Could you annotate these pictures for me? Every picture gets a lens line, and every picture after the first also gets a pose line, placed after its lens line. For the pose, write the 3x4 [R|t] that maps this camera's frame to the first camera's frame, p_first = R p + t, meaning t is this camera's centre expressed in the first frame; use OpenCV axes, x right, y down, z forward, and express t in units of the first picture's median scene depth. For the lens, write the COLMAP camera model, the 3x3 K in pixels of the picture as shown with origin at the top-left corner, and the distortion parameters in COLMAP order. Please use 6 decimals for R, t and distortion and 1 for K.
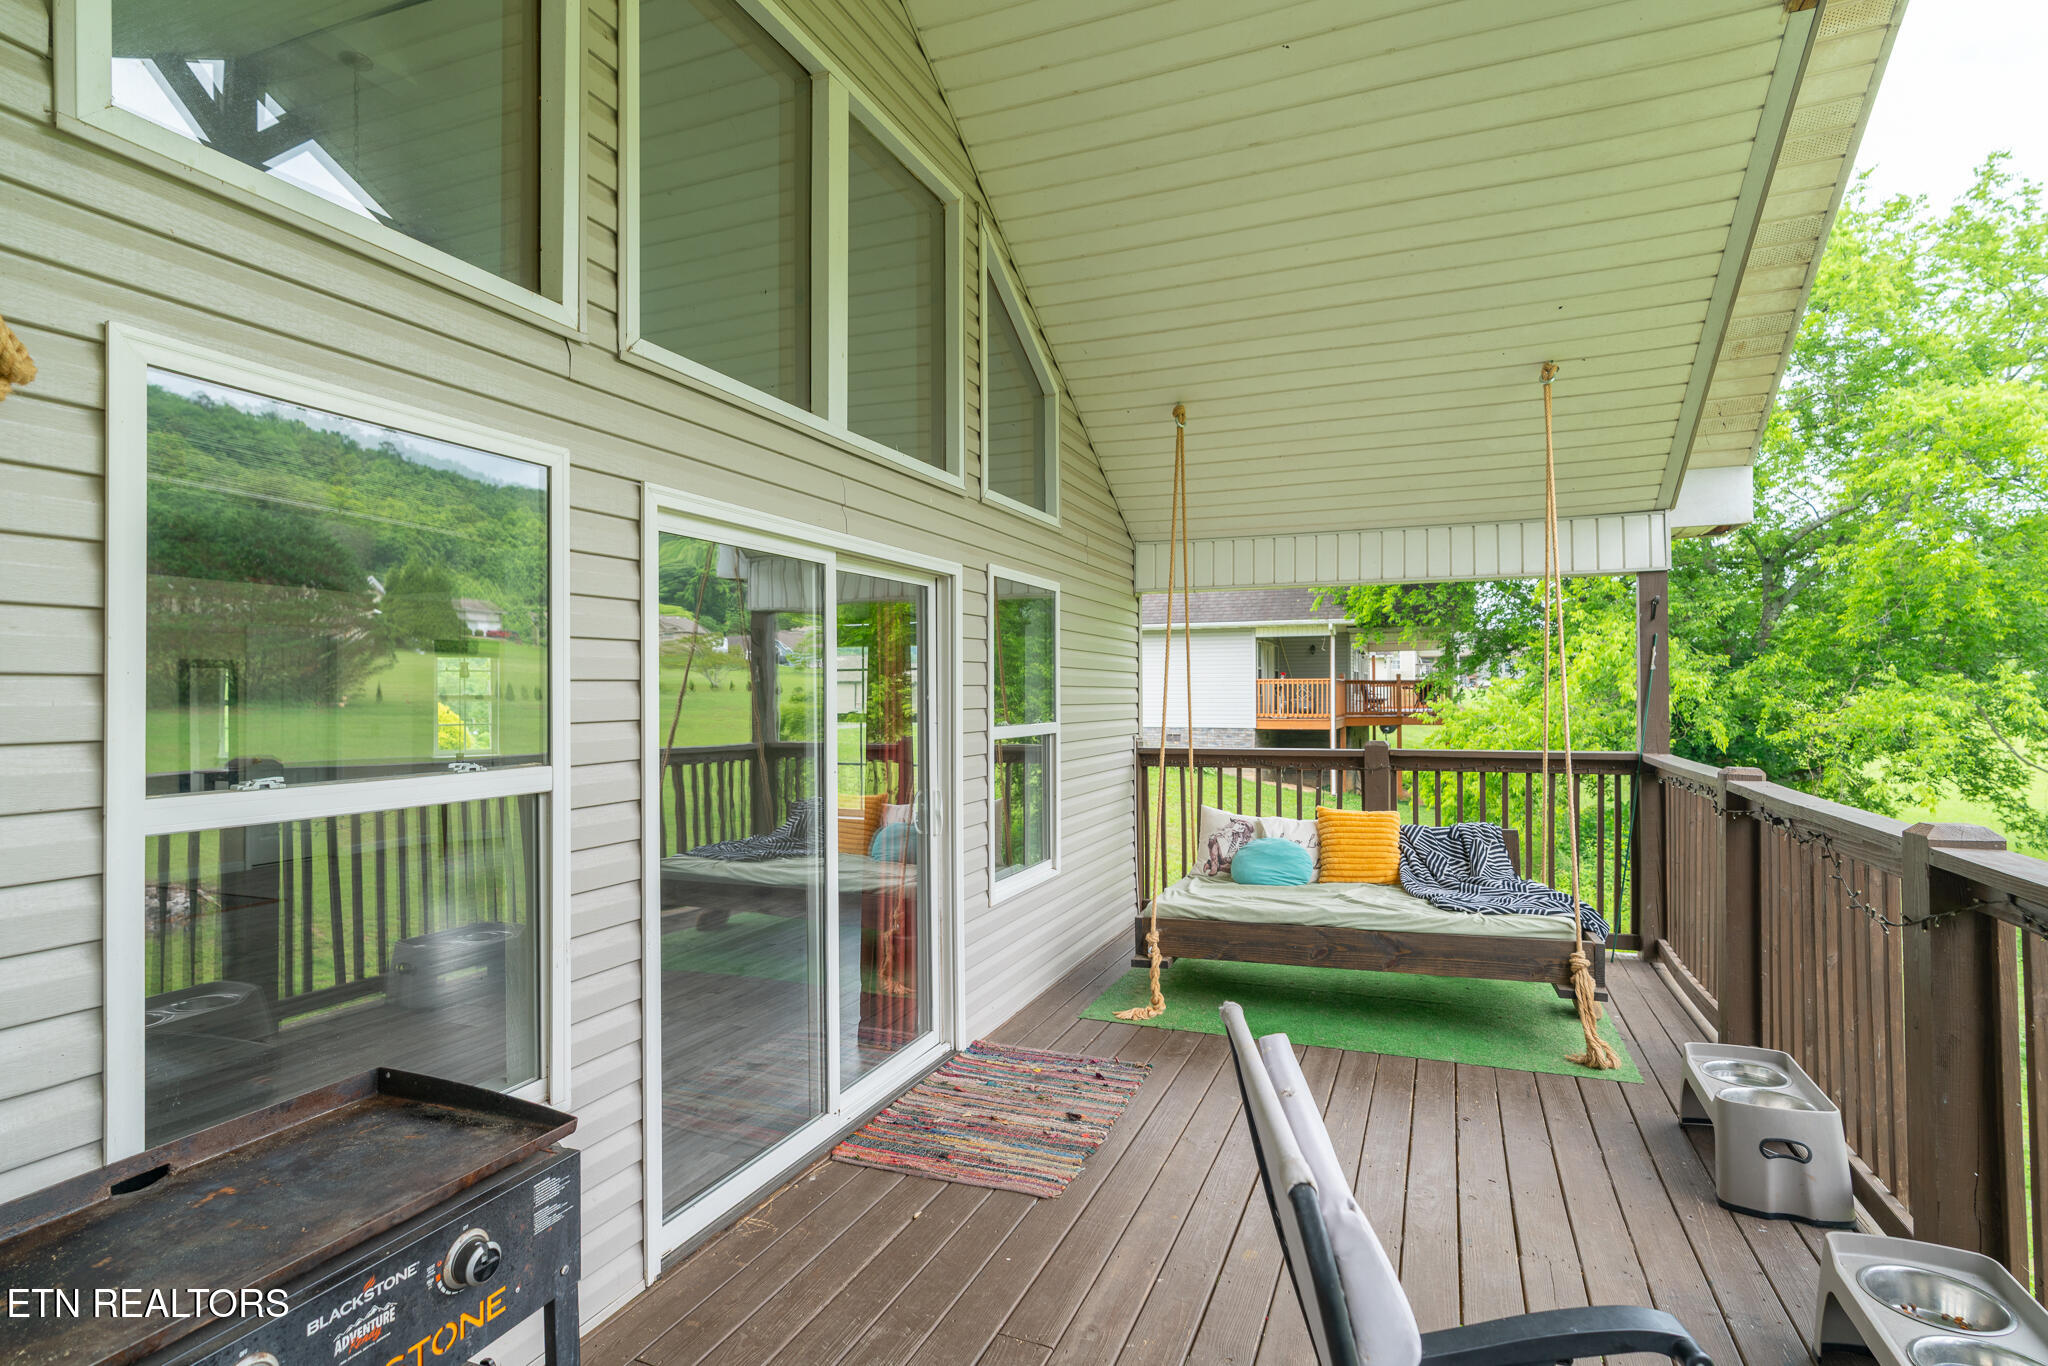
lens RADIAL K [[1026.5, 0, 1027.7], [0, 1026.5, 686.3], [0, 0, 1]] dist [-0.003381, 0.000541]
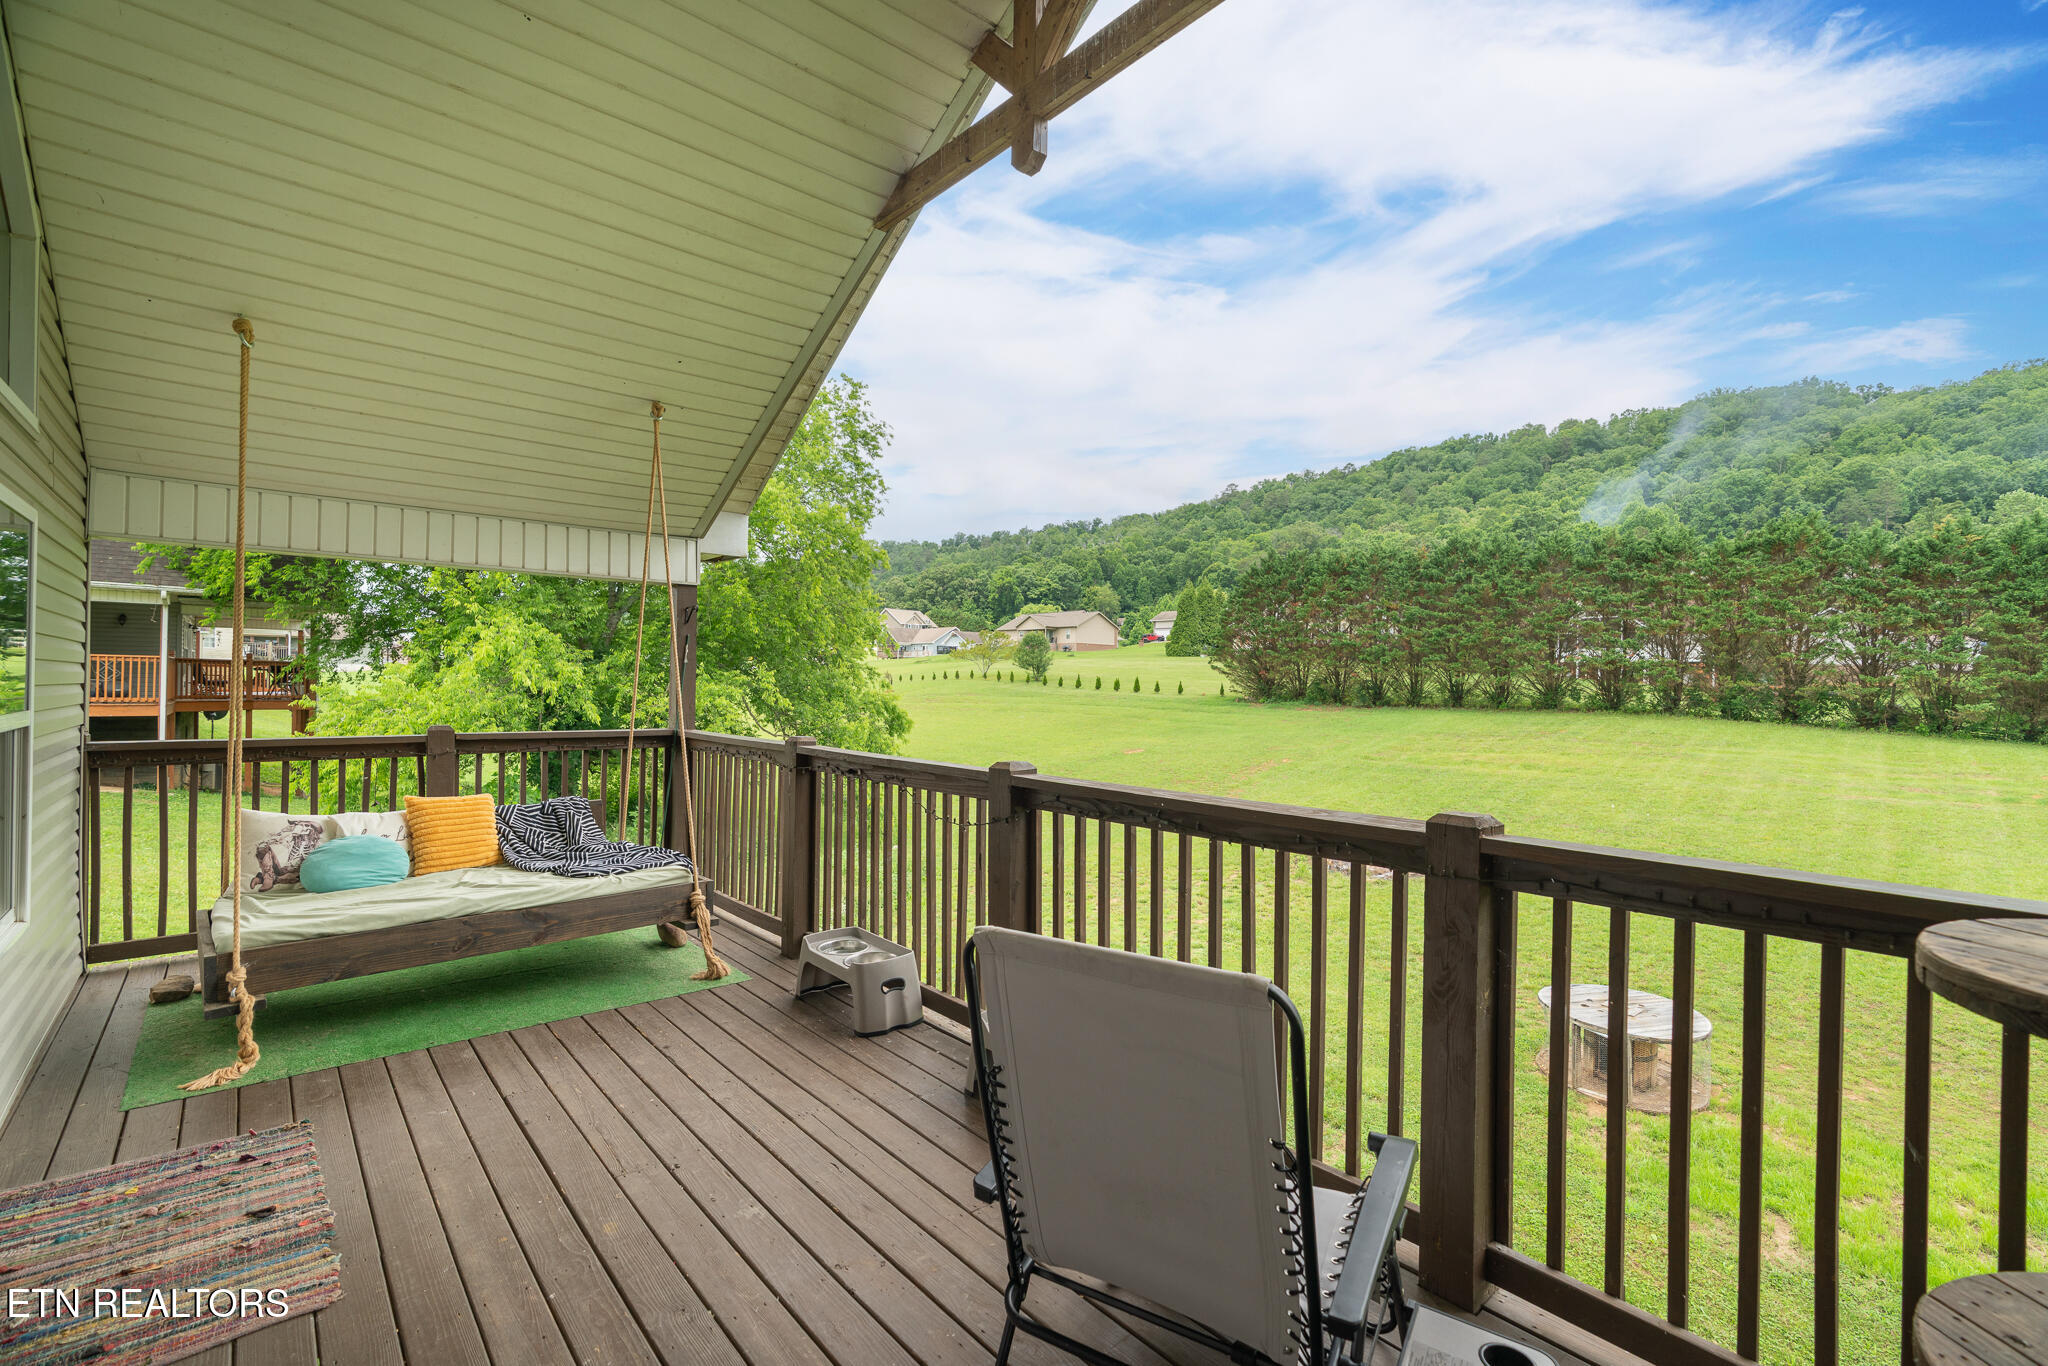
lens RADIAL K [[918.6, 0, 1022.2], [0, 918.6, 682.9], [0, 0, 1]] dist [-0.013168, 0.006772]
pose [[0.460402, 0.013751, 0.887604, -0.210787], [-0.023374, 0.999721, -0.003364, 0.002669], [-0.887403, -0.019198, 0.460595, 0.116272]]
